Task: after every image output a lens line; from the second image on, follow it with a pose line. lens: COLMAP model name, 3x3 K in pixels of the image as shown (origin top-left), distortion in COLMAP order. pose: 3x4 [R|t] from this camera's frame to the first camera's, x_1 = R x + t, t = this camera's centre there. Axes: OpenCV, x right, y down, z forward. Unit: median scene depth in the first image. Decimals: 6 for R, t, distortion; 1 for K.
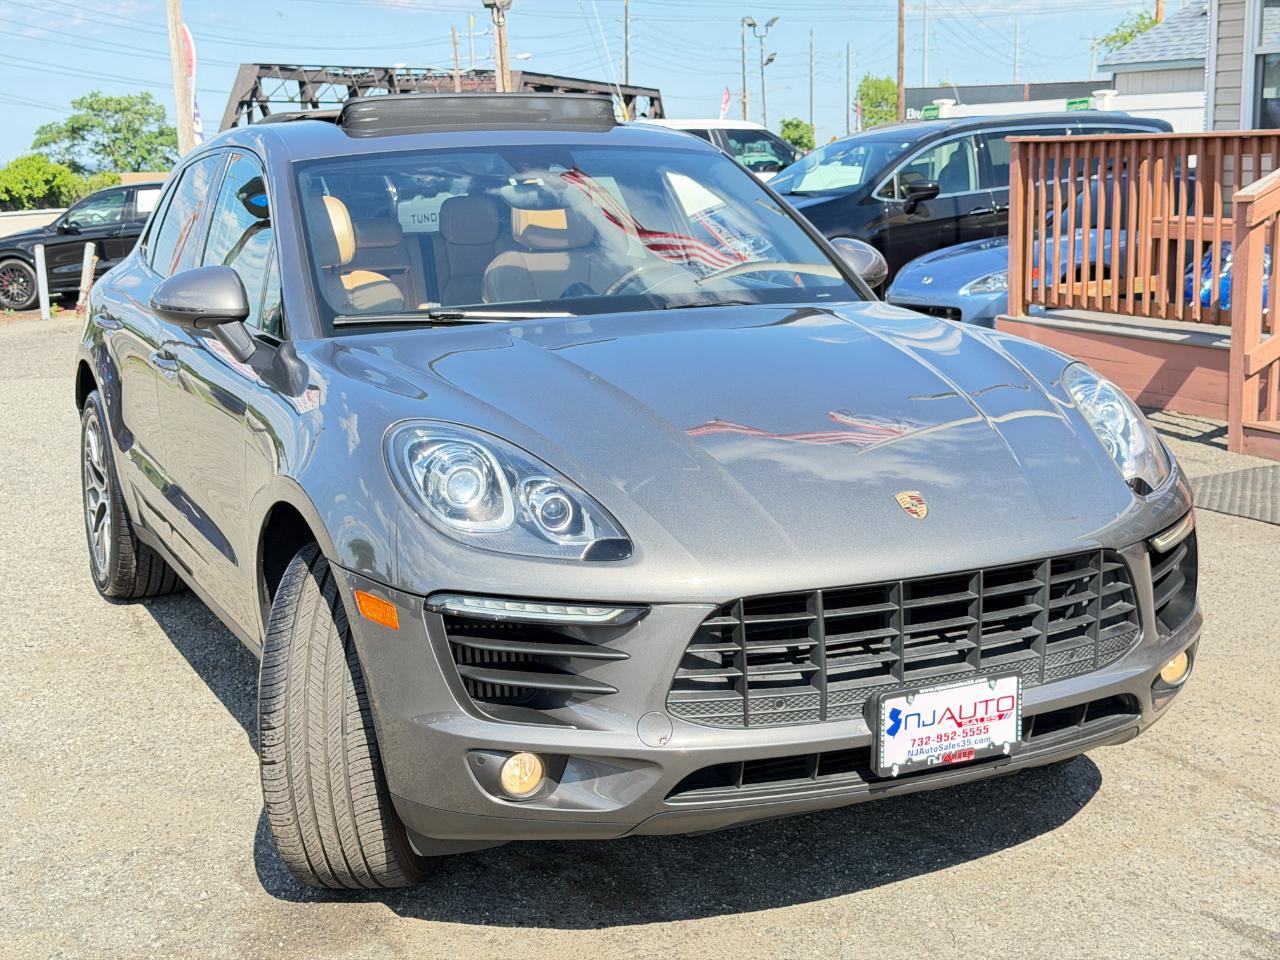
lens RADIAL K [[1801.7, 0, 640.0], [0, 1801.7, 480.0], [0, 0, 1]] dist [0.239869, -0.593112]
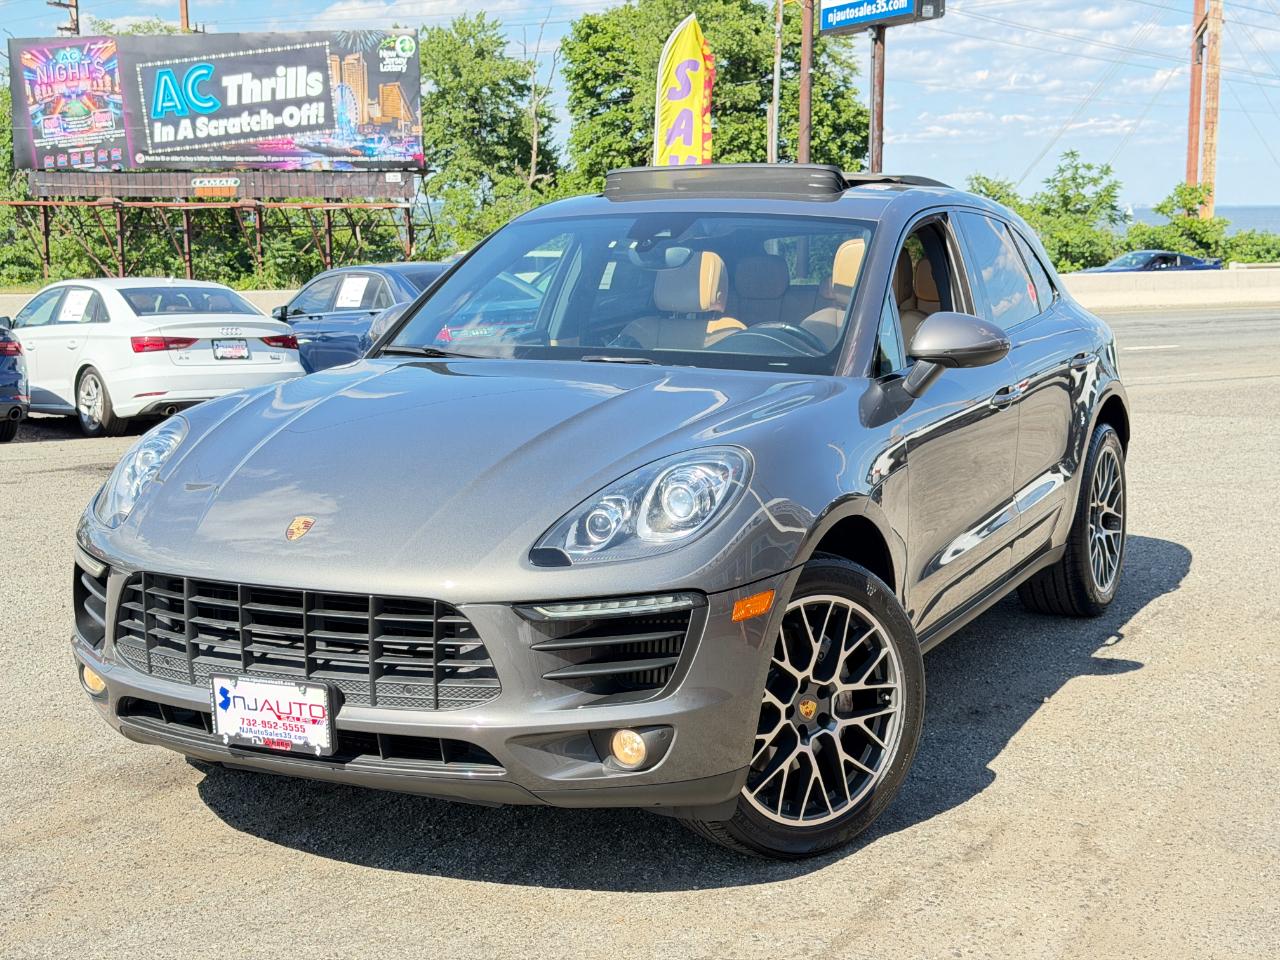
lens RADIAL K [[1844.5, 0, 613.6], [0, 1844.5, 495.9], [0, 0, 1]] dist [0.231412, -0.577115]
pose [[0.609848, 0.137602, -0.780482, 1.230754], [-0.146821, 0.987380, 0.059357, -0.110464], [0.778800, 0.078392, 0.622355, 0.409982]]
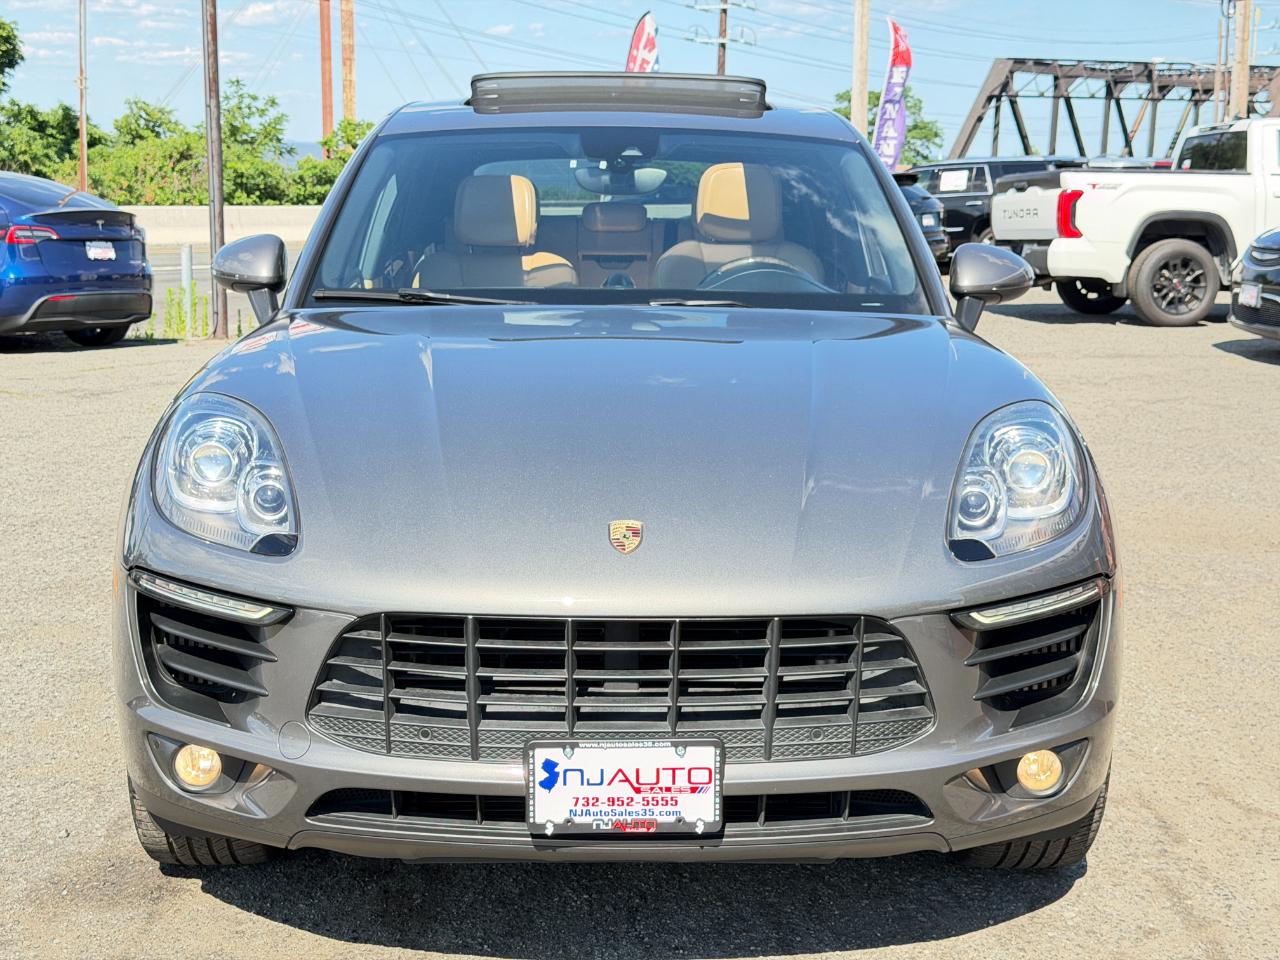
lens RADIAL K [[1851.7, 0, 640.0], [0, 1851.7, 480.0], [0, 0, 1]] dist [0.147828, 0.065665]
pose [[0.915592, 0.106218, -0.387825, 0.511505], [-0.106184, 0.994112, 0.021584, -0.034576], [0.387835, 0.021418, 0.921480, 0.168803]]
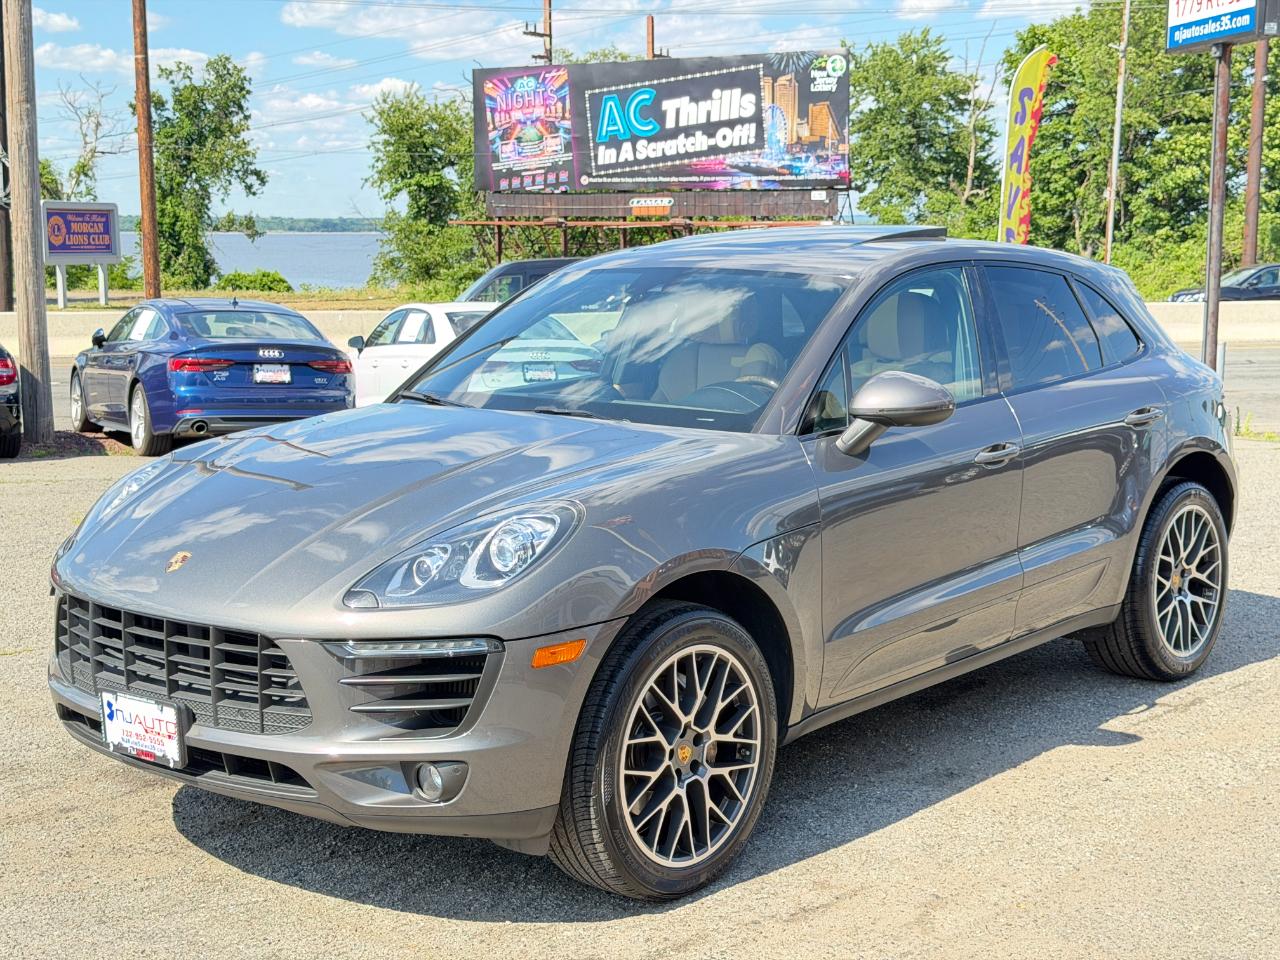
lens RADIAL K [[1851.7, 0, 640.0], [0, 1851.7, 480.0], [0, 0, 1]] dist [0.147828, 0.065665]
pose [[0.400847, 0.143678, -0.904808, 1.516628], [-0.165363, 0.982751, 0.082796, -0.213785], [0.901097, 0.116434, 0.417692, 0.738197]]
